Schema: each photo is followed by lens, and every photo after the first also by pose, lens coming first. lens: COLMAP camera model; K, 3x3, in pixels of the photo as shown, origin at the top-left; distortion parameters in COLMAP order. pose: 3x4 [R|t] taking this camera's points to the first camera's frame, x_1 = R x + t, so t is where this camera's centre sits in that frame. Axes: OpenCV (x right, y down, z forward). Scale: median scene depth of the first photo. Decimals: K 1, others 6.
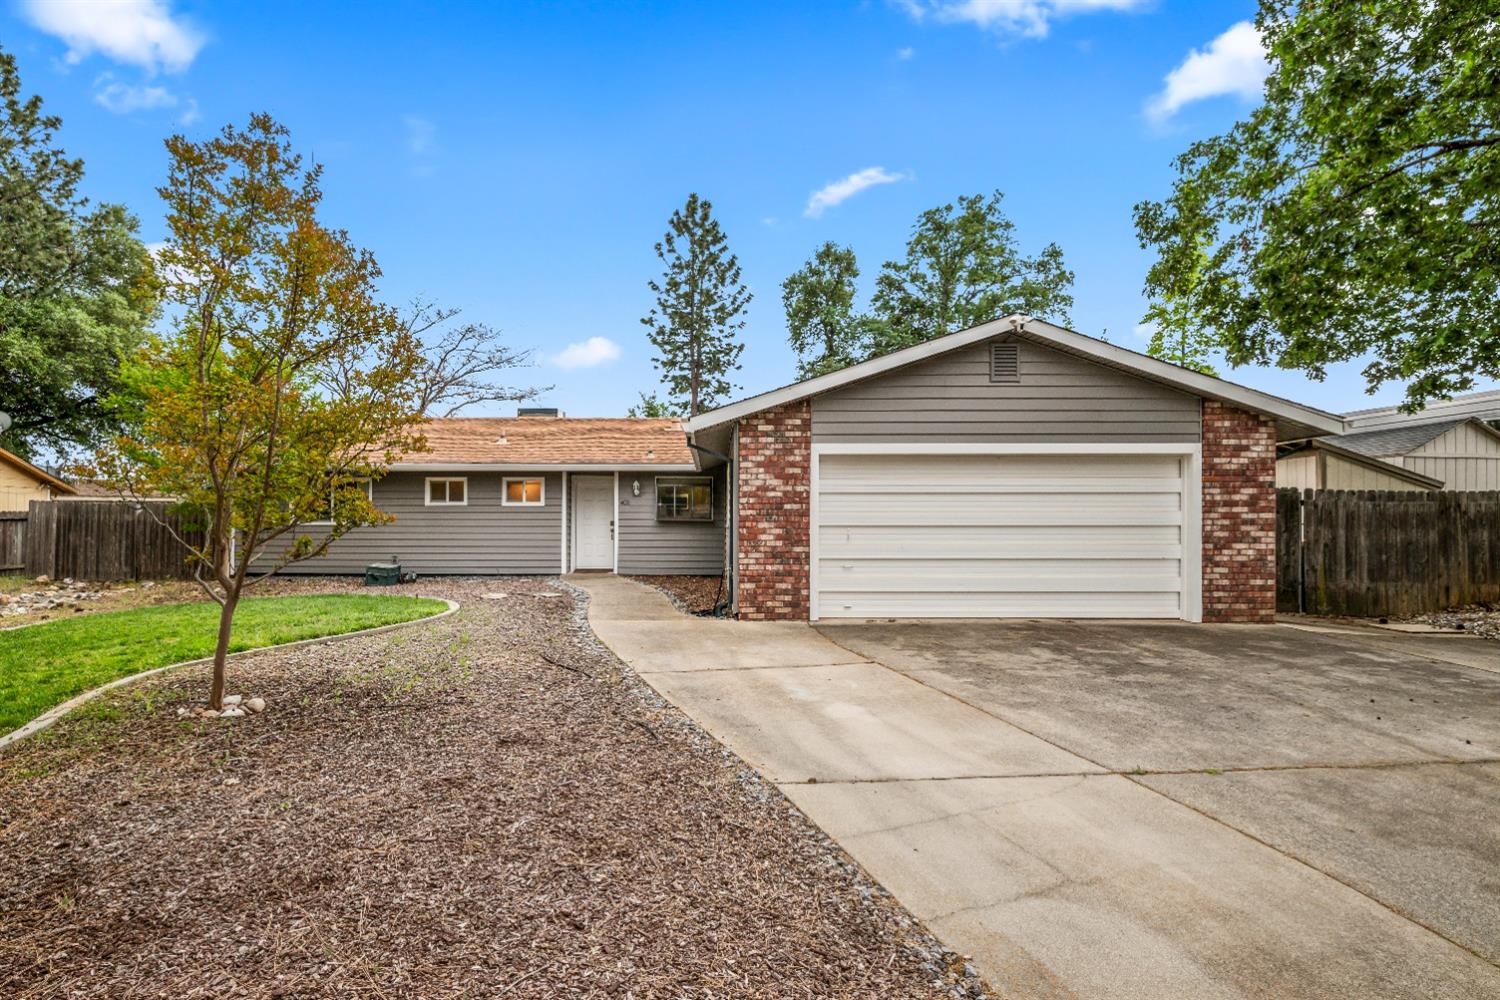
lens RADIAL K [[768.7, 0, 747.4], [0, 768.7, 495.0], [0, 0, 1]] dist [-0.004103, -0.001052]
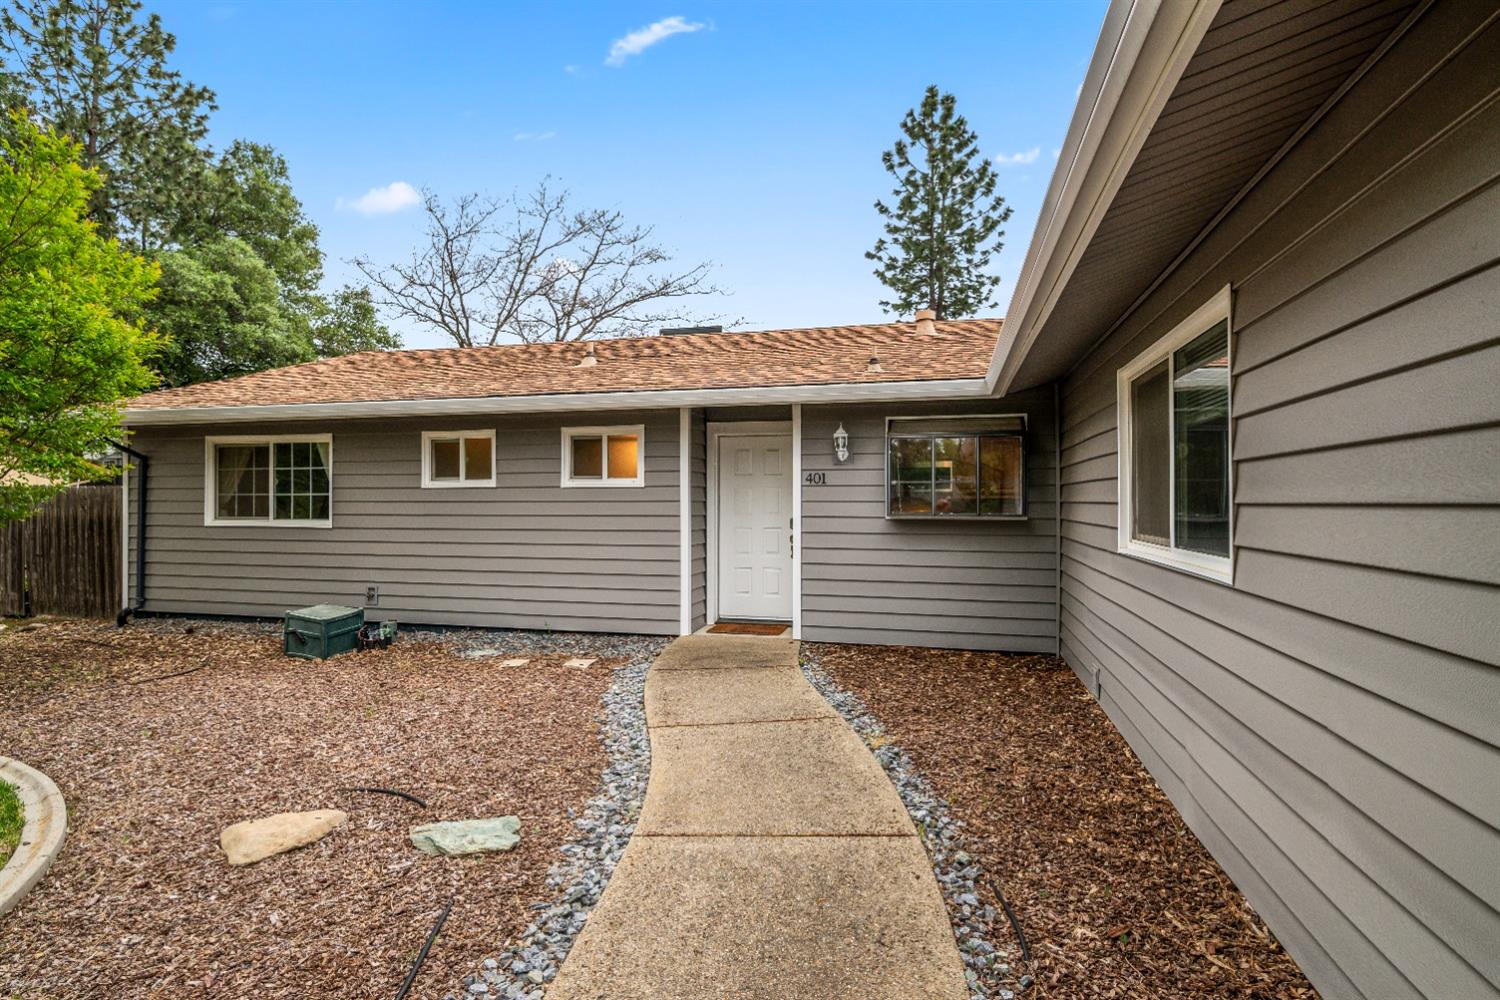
lens RADIAL K [[768.7, 0, 746.1], [0, 768.7, 493.5], [0, 0, 1]] dist [-0.004103, -0.001052]
pose [[0.955394, -0.005114, -0.295290, -0.022337], [0.012392, 0.999664, 0.022781, 0.002739], [0.295074, -0.025424, 0.955136, 0.187544]]
